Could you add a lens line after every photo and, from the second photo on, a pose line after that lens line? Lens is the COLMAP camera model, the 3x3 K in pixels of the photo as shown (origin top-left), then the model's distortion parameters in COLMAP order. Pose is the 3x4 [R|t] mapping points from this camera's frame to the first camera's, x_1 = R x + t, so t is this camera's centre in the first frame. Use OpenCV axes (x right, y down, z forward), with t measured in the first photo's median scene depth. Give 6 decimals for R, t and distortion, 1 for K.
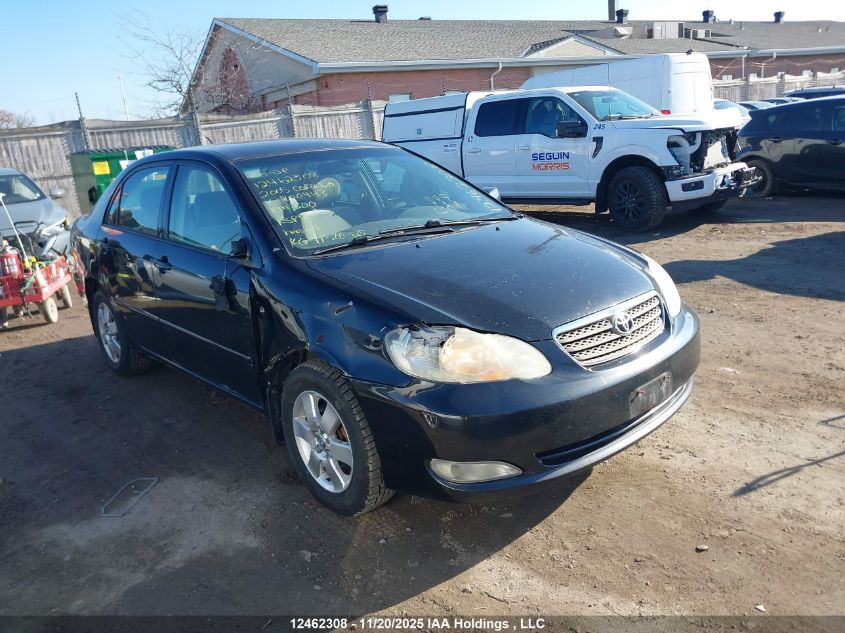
lens RADIAL K [[699.3, 0, 453.8], [0, 699.3, 317.7], [0, 0, 1]] dist [0.036387, -0.043723]
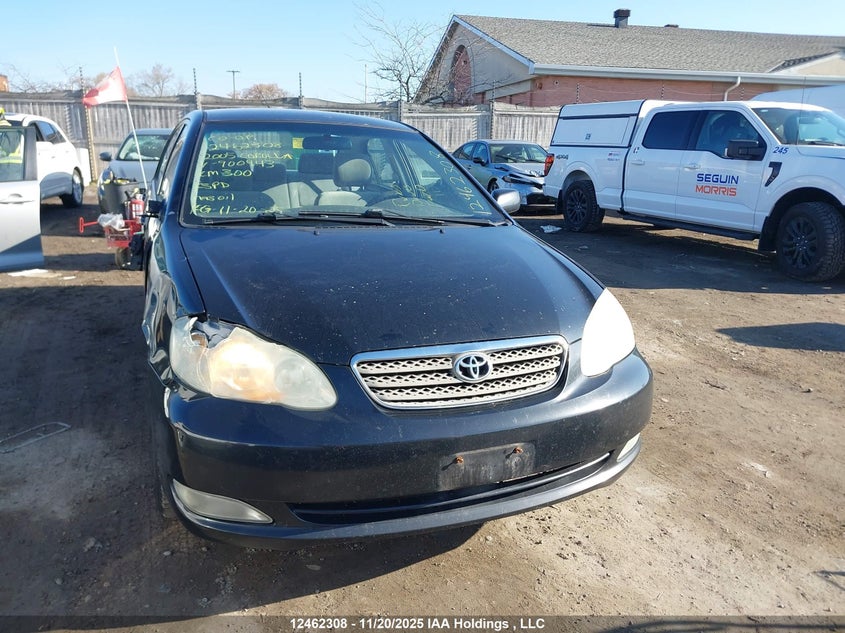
lens RADIAL K [[699.3, 0, 453.8], [0, 699.3, 317.7], [0, 0, 1]] dist [0.036387, -0.043723]
pose [[0.928671, 0.185300, -0.321302, 0.149156], [-0.189300, 0.981735, 0.019040, -0.017914], [0.318961, 0.043141, 0.946785, 0.087547]]
